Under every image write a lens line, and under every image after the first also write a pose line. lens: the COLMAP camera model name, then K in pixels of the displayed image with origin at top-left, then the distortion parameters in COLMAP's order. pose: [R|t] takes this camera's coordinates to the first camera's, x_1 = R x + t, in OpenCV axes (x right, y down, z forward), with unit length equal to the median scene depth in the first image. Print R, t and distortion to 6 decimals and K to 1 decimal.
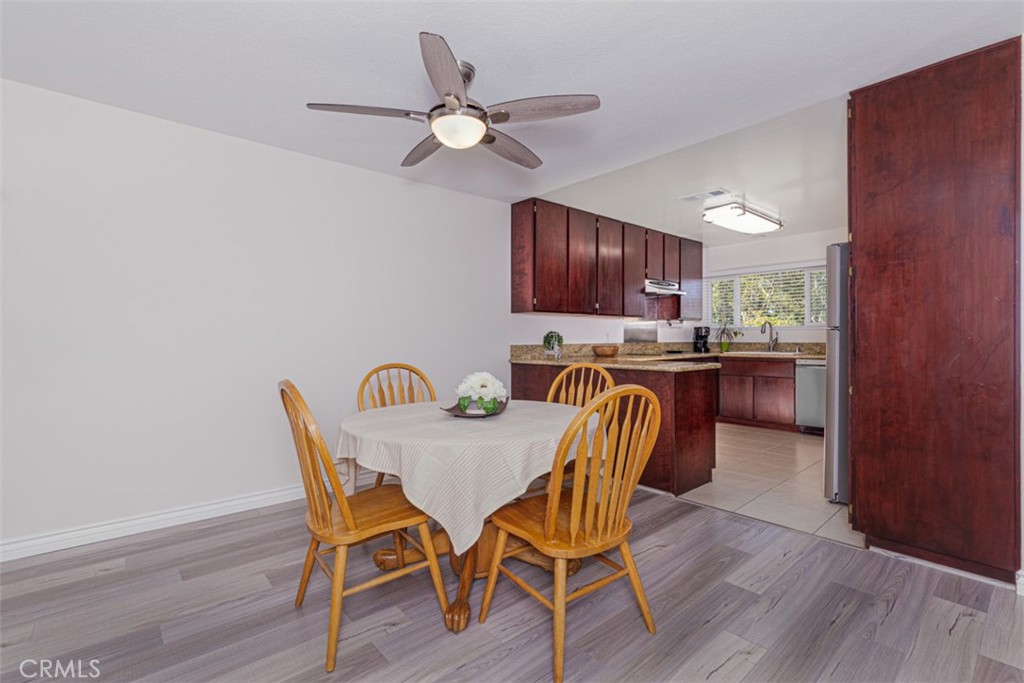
lens RADIAL K [[472.4, 0, 512.0], [0, 472.4, 341.5], [0, 0, 1]] dist [0.002433, 0.000287]
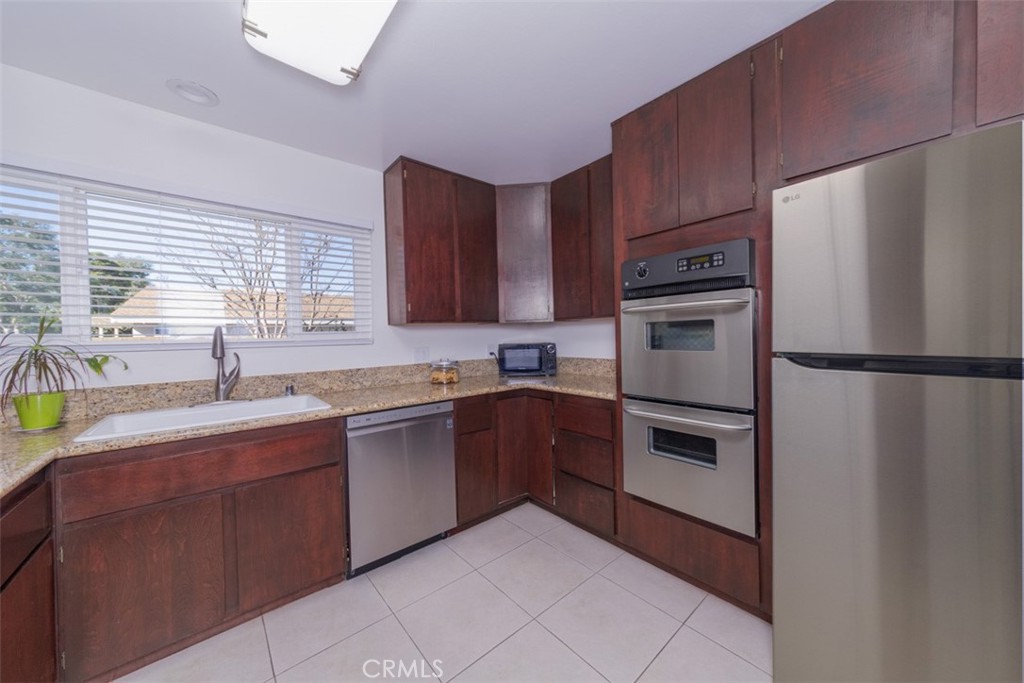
lens RADIAL K [[360.0, 0, 515.6], [0, 360.0, 340.0], [0, 0, 1]] dist [0.001595, 0.000022]
pose [[0.015518, -0.014236, 0.999778, 0.249937], [0.026638, 0.999550, 0.013819, -0.029956], [-0.999525, 0.026418, 0.015890, 0.757691]]
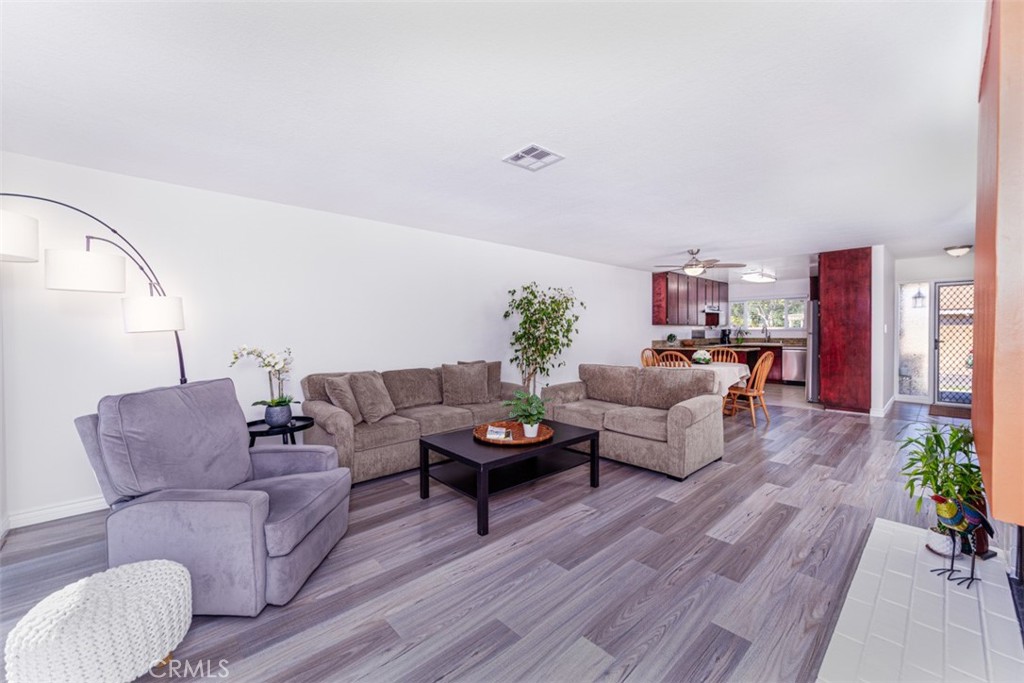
lens RADIAL K [[407.5, 0, 523.5], [0, 407.5, 342.0], [0, 0, 1]] dist [0.000787, 0.000001]
pose [[0.999305, -0.006924, 0.036615, -0.457067], [0.006396, 0.999874, 0.014519, -0.011244], [-0.036711, -0.014275, 0.999224, -0.550390]]
